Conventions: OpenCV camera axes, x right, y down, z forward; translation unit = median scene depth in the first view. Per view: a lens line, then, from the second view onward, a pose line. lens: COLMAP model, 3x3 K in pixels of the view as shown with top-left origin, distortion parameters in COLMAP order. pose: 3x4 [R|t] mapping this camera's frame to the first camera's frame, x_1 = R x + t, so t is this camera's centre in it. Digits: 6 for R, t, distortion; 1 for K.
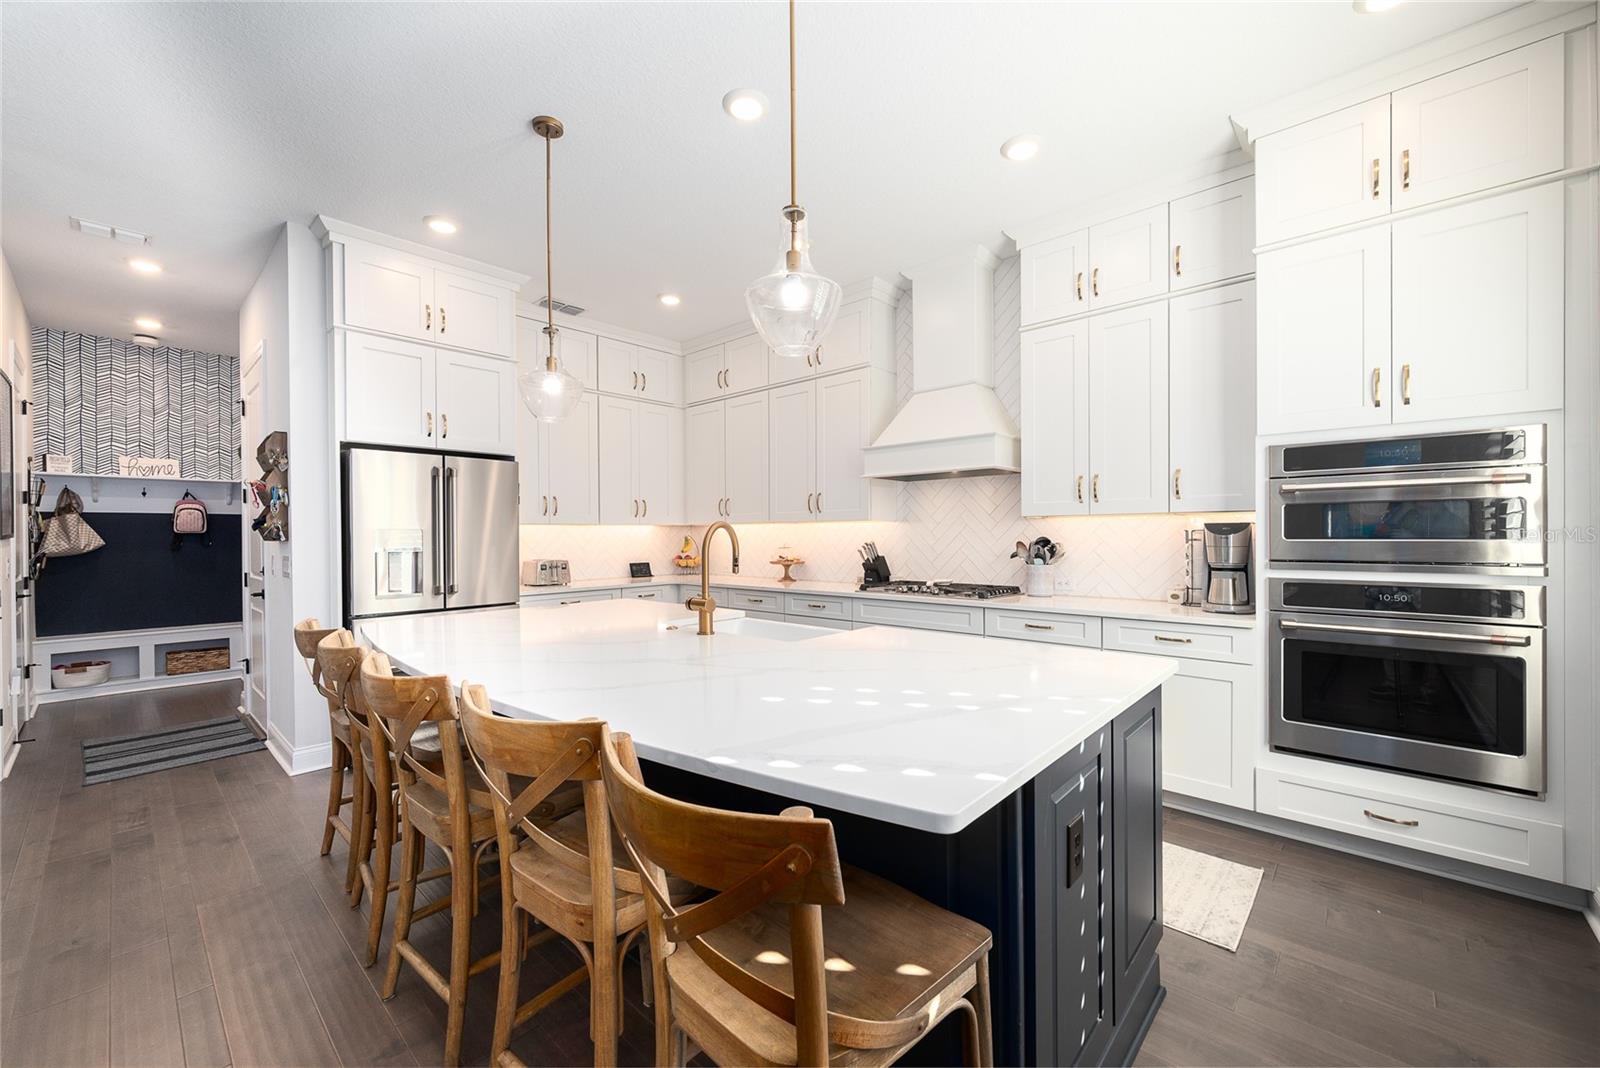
lens RADIAL K [[629.4, 0, 802.4], [0, 629.4, 532.2], [0, 0, 1]] dist [0.000206, 0.000040]
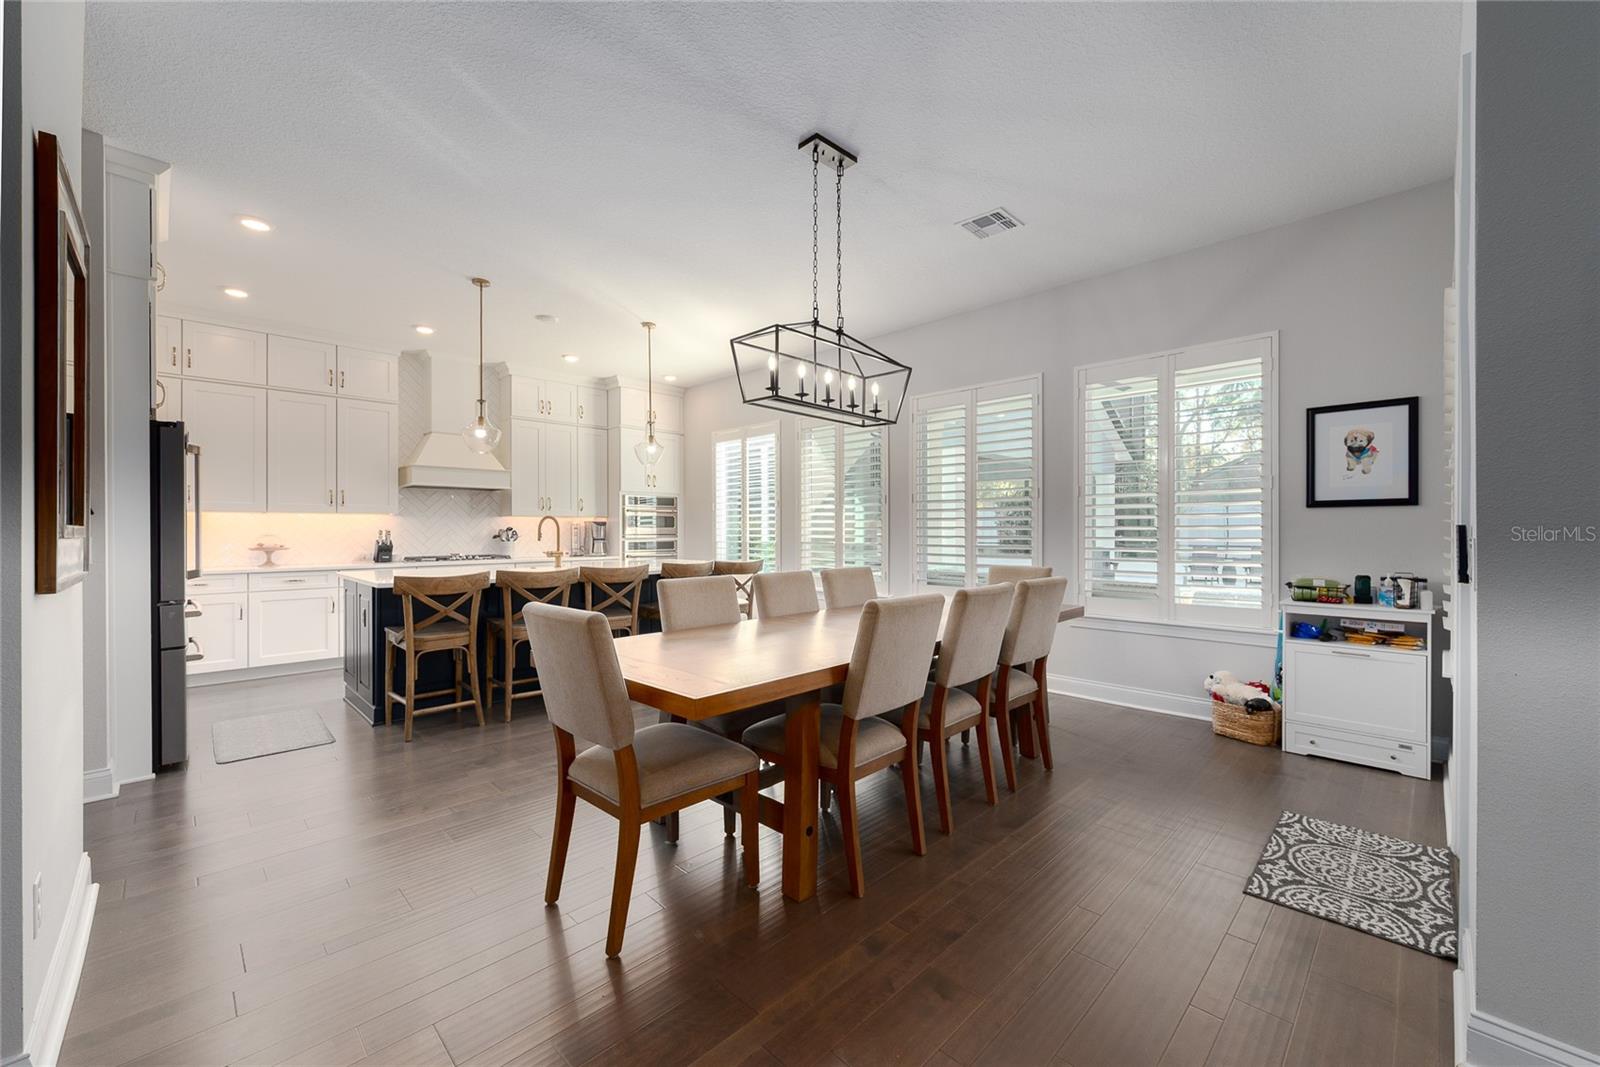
lens RADIAL K [[629.4, 0, 802.3], [0, 629.4, 532.5], [0, 0, 1]] dist [0.000206, 0.000040]
pose [[0.050818, 0.003512, 0.998702, -1.176736], [0.001439, 0.999993, -0.003590, 0.027058], [-0.998707, 0.001619, 0.050812, 0.025761]]
